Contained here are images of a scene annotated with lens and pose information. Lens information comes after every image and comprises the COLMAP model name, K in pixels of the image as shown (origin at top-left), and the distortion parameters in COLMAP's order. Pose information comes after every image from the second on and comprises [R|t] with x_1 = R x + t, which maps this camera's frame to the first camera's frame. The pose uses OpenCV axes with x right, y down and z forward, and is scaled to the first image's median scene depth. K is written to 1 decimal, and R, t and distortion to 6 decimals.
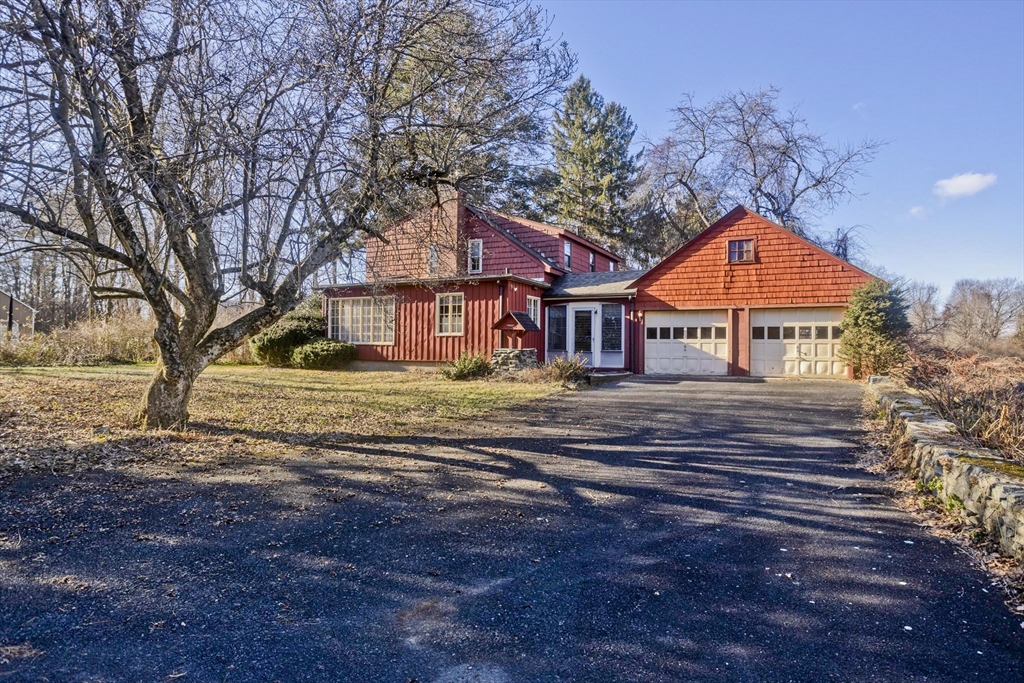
lens RADIAL K [[616.6, 0, 511.0], [0, 616.6, 339.2], [0, 0, 1]] dist [0.004455, 0.000636]
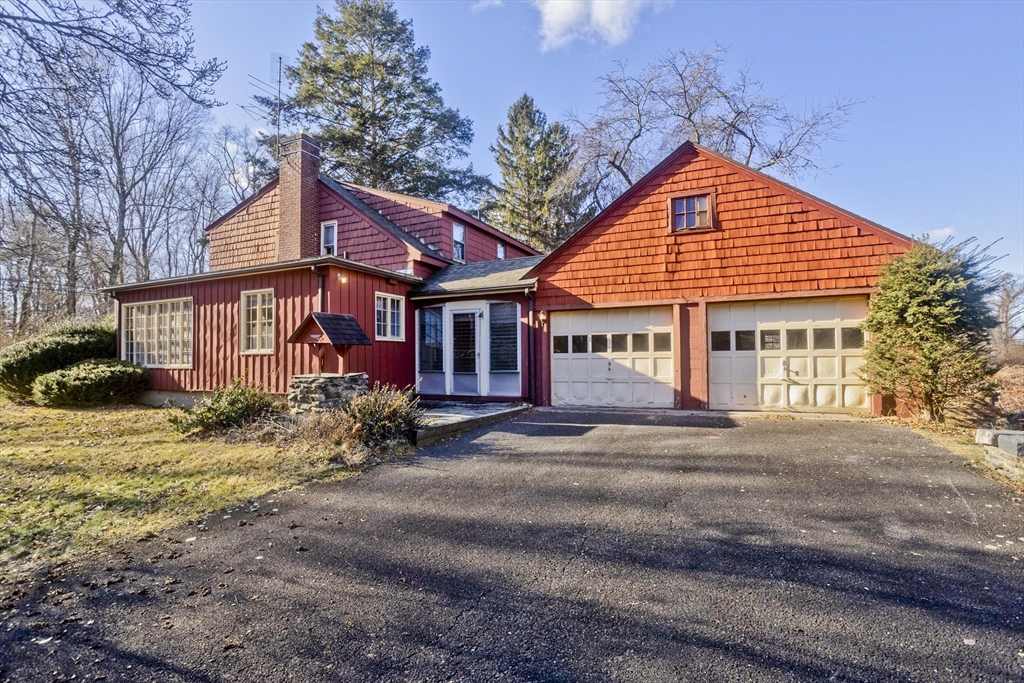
lens RADIAL K [[489.3, 0, 513.0], [0, 489.3, 346.6], [0, 0, 1]] dist [-0.005179, 0.000004]
pose [[0.999505, -0.018709, 0.025292, 0.162834], [0.018899, 0.999795, -0.007294, -0.004533], [-0.025150, 0.007769, 0.999654, 0.469469]]
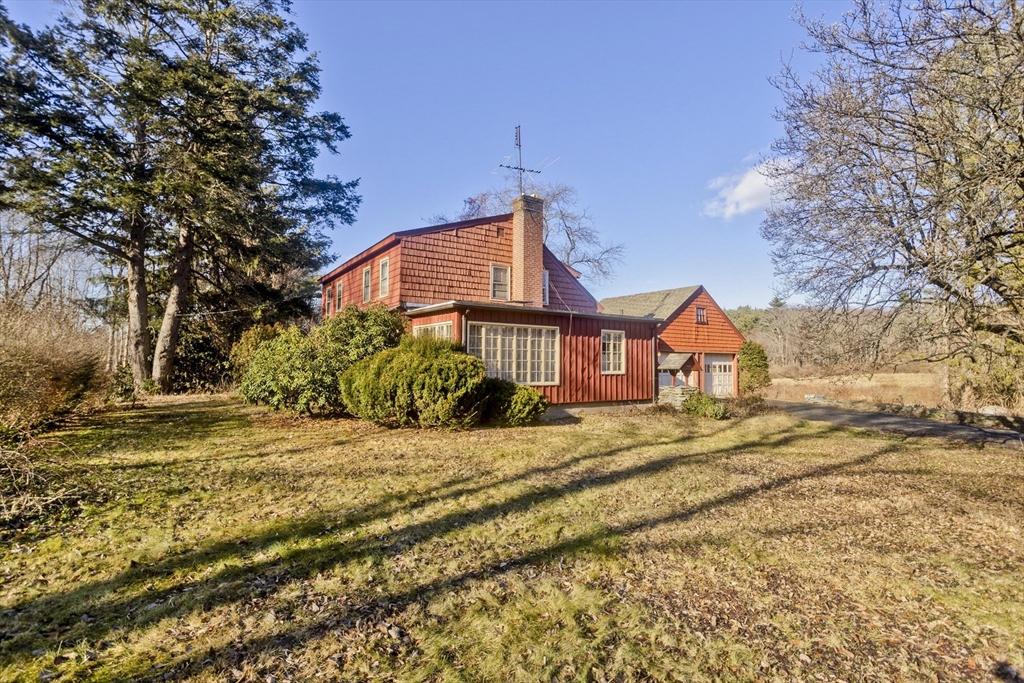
lens RADIAL K [[489.3, 0, 512.5], [0, 489.3, 342.8], [0, 0, 1]] dist [-0.005179, 0.000004]
pose [[0.486298, 0.032449, 0.873190, -0.855759], [-0.020262, 0.999460, -0.025857, -0.031931], [-0.873558, -0.005119, 0.486694, 0.766344]]
